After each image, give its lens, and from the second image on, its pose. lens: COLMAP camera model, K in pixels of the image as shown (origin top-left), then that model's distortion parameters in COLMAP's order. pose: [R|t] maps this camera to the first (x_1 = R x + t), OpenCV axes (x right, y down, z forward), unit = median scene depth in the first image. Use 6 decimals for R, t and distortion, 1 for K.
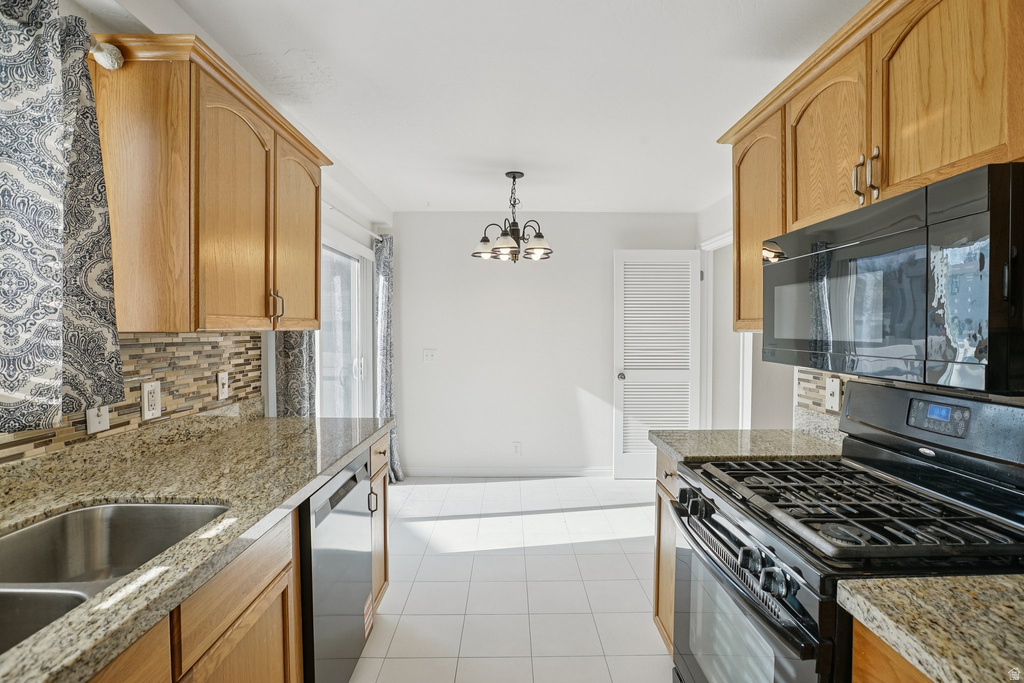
lens RADIAL K [[480.3, 0, 520.6], [0, 480.3, 338.5], [0, 0, 1]] dist [-0.049061, 0.017660]
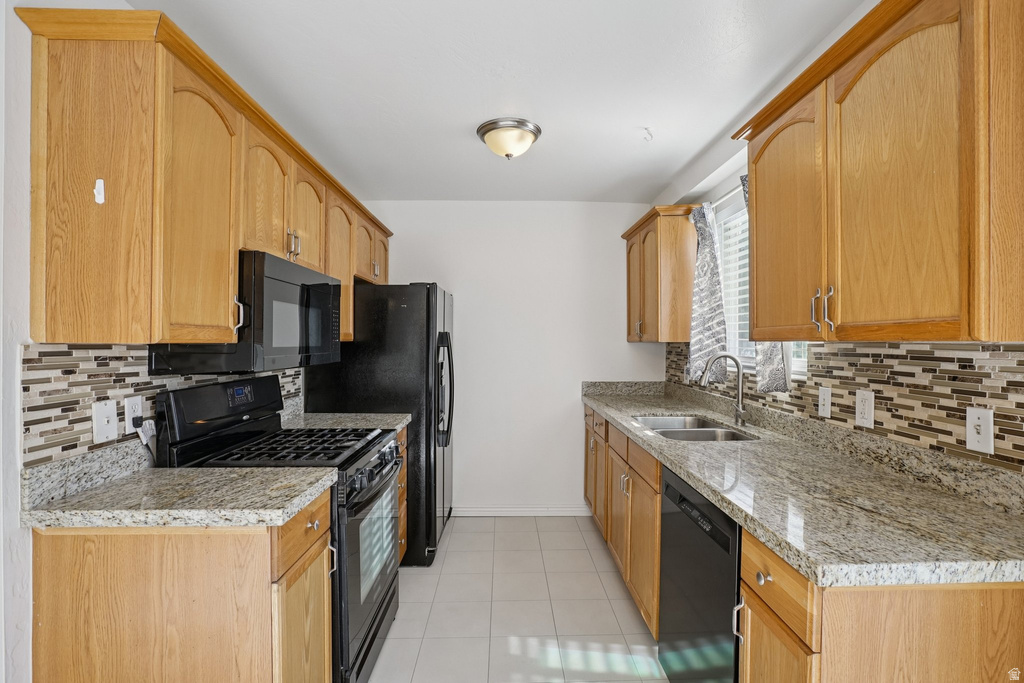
lens RADIAL K [[487.0, 0, 515.0], [0, 487.0, 344.7], [0, 0, 1]] dist [-0.052630, 0.019812]
pose [[-0.999977, -0.002002, -0.006424, -0.011792], [-0.002191, 0.999561, 0.029539, -0.031821], [0.006362, 0.029553, -0.999543, 1.711212]]
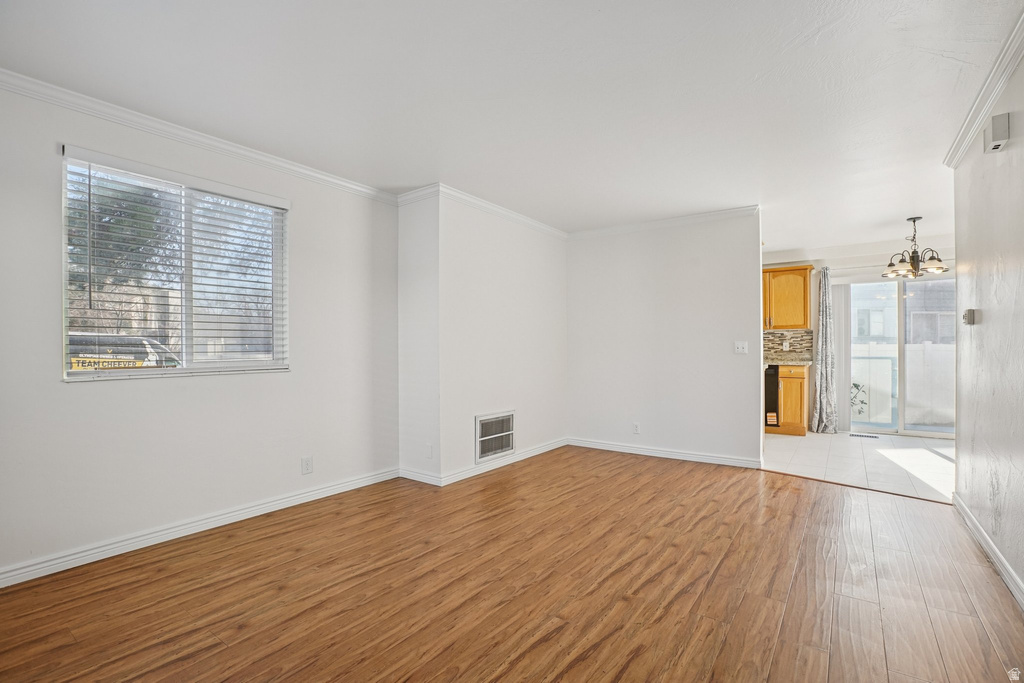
lens RADIAL K [[472.0, 0, 517.4], [0, 472.0, 349.3], [0, 0, 1]] dist [-0.061460, 0.021684]
pose [[-0.598759, 0.002033, -0.800926, 3.276993], [-0.015656, 0.999776, 0.014242, 0.108962], [0.800776, 0.021067, -0.598593, 1.522429]]
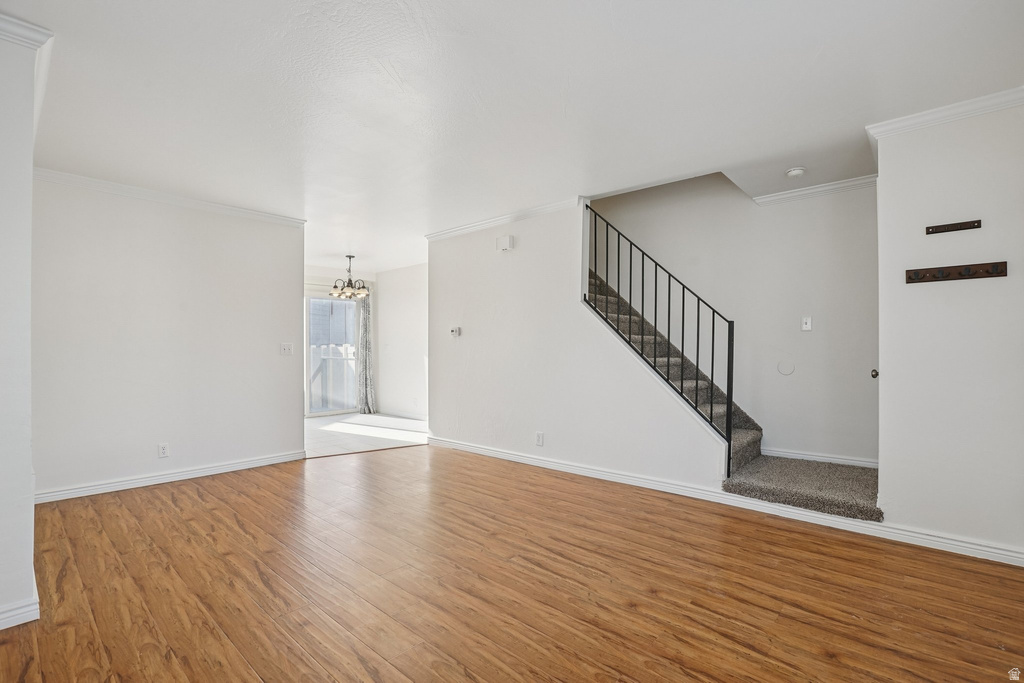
lens RADIAL K [[472.0, 0, 517.4], [0, 472.0, 349.3], [0, 0, 1]] dist [-0.061460, 0.021684]
pose [[0.737282, -0.002119, -0.675582, 3.315439], [-0.010886, 0.999828, -0.015016, 0.141112], [0.675498, 0.018426, 0.737132, 0.008195]]
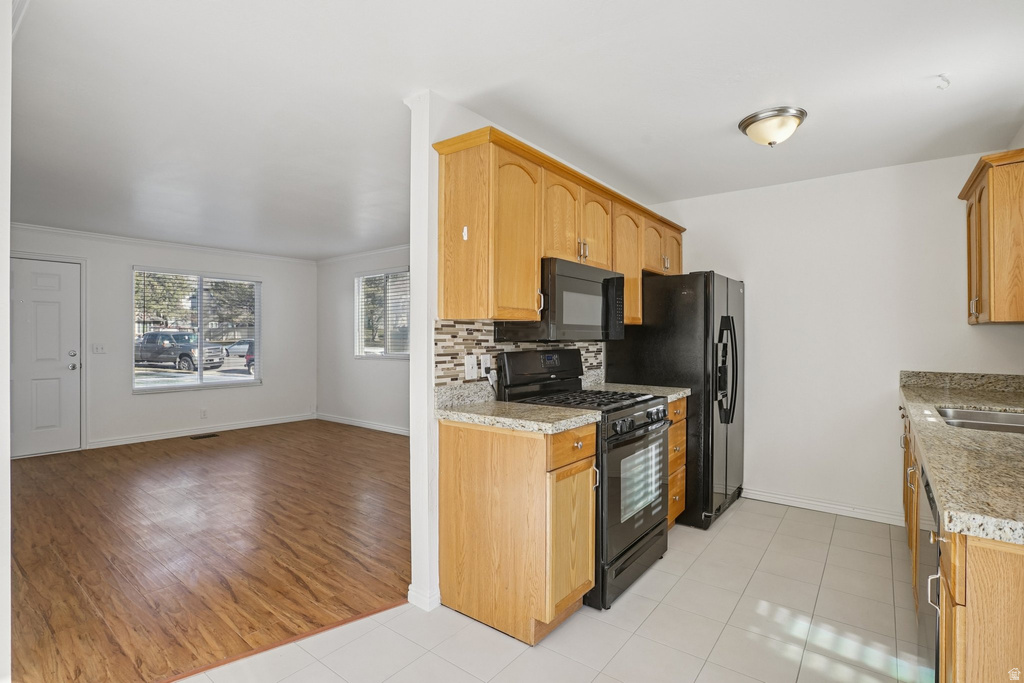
lens RADIAL K [[487.0, 0, 515.0], [0, 487.0, 344.7], [0, 0, 1]] dist [-0.052630, 0.019812]
pose [[-0.784286, -0.015743, 0.620200, -0.269892], [0.010298, 0.999210, 0.038386, 0.004174], [-0.620314, 0.036493, -0.783504, 1.909748]]
